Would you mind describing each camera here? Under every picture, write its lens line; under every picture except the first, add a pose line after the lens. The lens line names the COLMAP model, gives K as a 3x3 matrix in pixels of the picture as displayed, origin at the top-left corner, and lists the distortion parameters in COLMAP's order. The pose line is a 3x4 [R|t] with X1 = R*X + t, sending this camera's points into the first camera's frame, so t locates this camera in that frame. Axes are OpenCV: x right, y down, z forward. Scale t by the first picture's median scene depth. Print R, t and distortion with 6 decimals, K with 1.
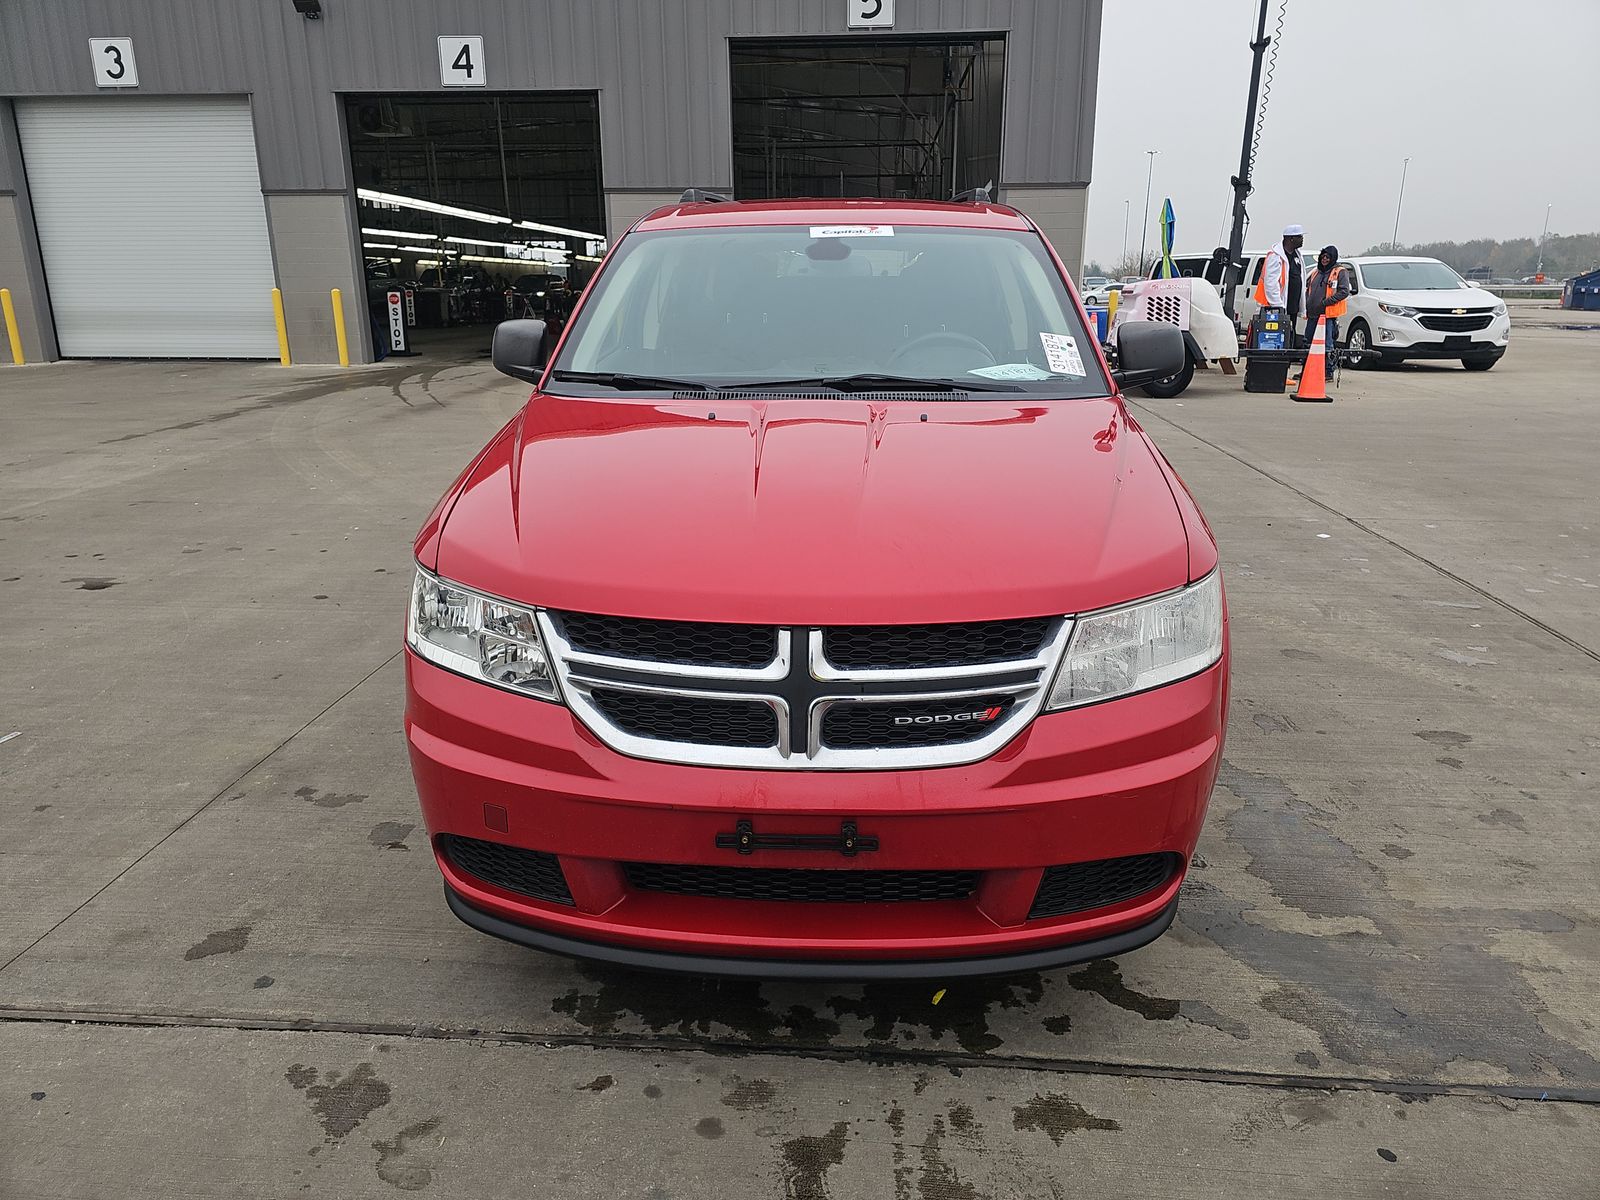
lens RADIAL K [[1063.3, 0, 796.7], [0, 1063.3, 585.3], [0, 0, 1]] dist [0.046340, -0.046063]
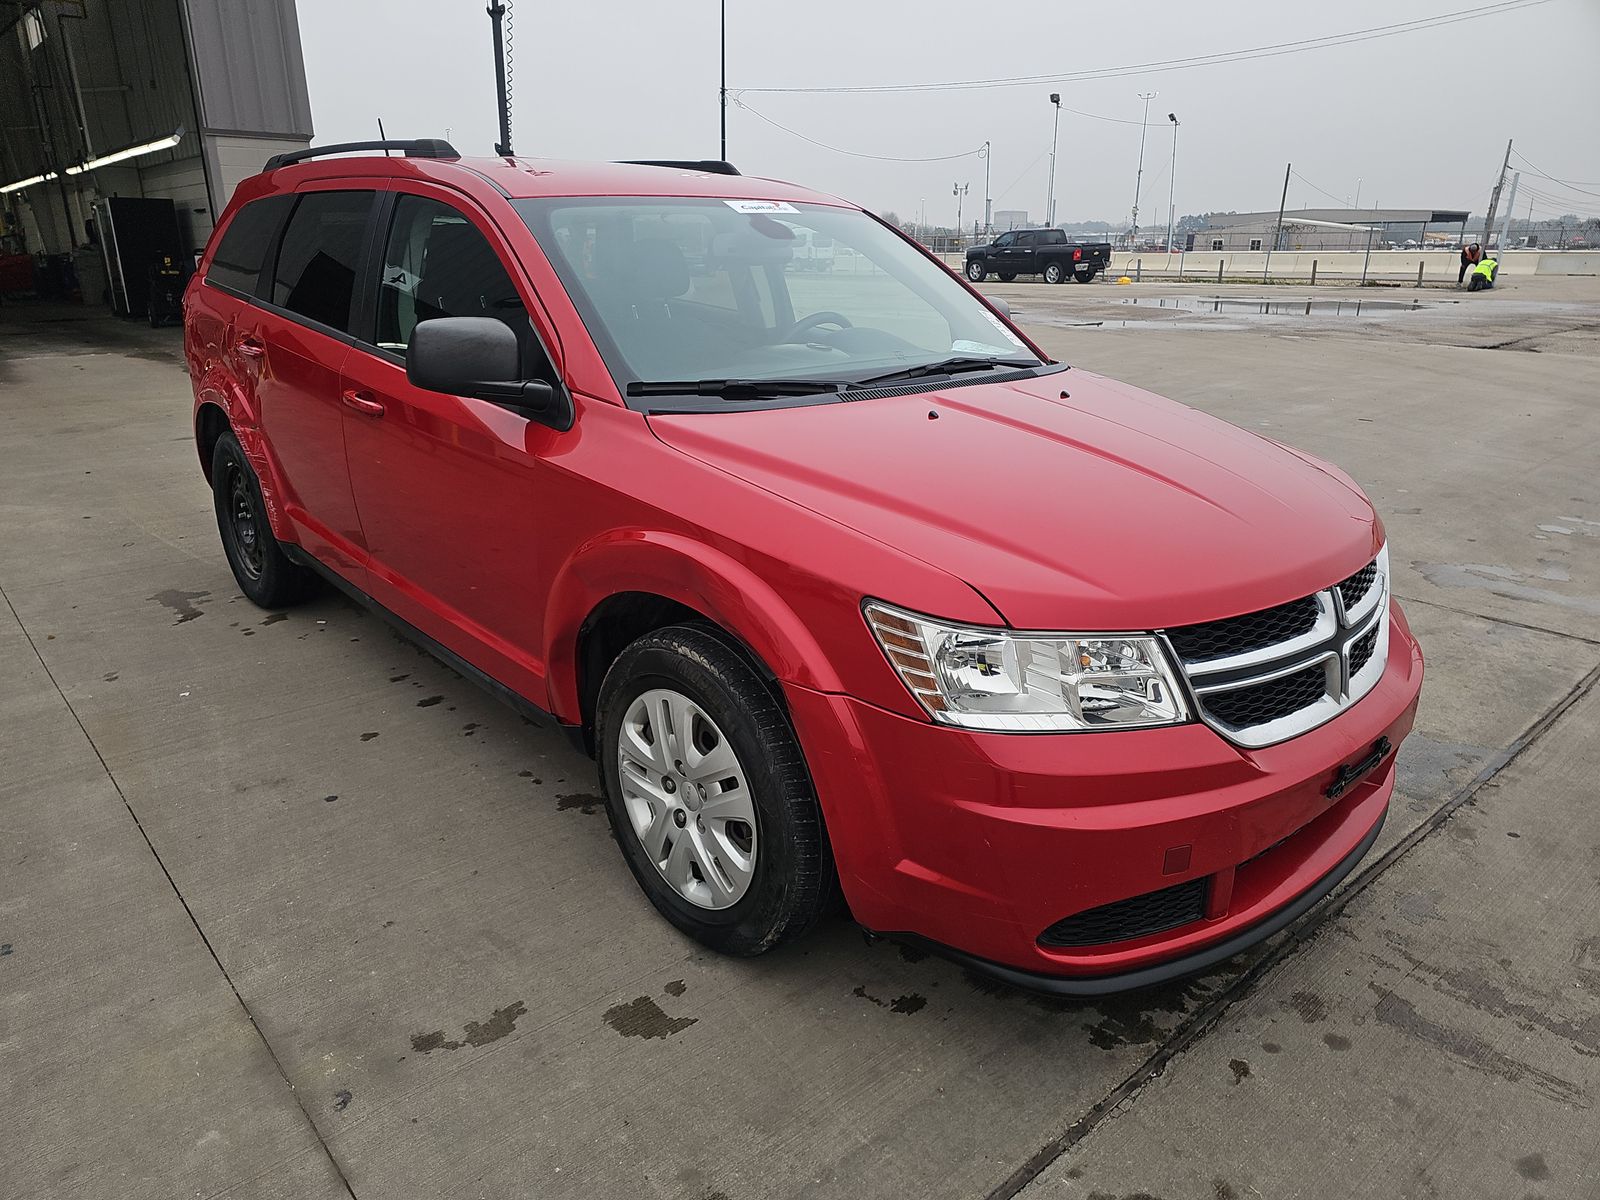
lens RADIAL K [[1063.3, 0, 792.8], [0, 1063.3, 614.1], [0, 0, 1]] dist [0.046340, -0.046063]
pose [[0.696467, -0.230823, 0.679452, -1.008207], [0.192287, 0.972258, 0.133193, -0.165106], [-0.691346, 0.037886, 0.721529, 0.504000]]
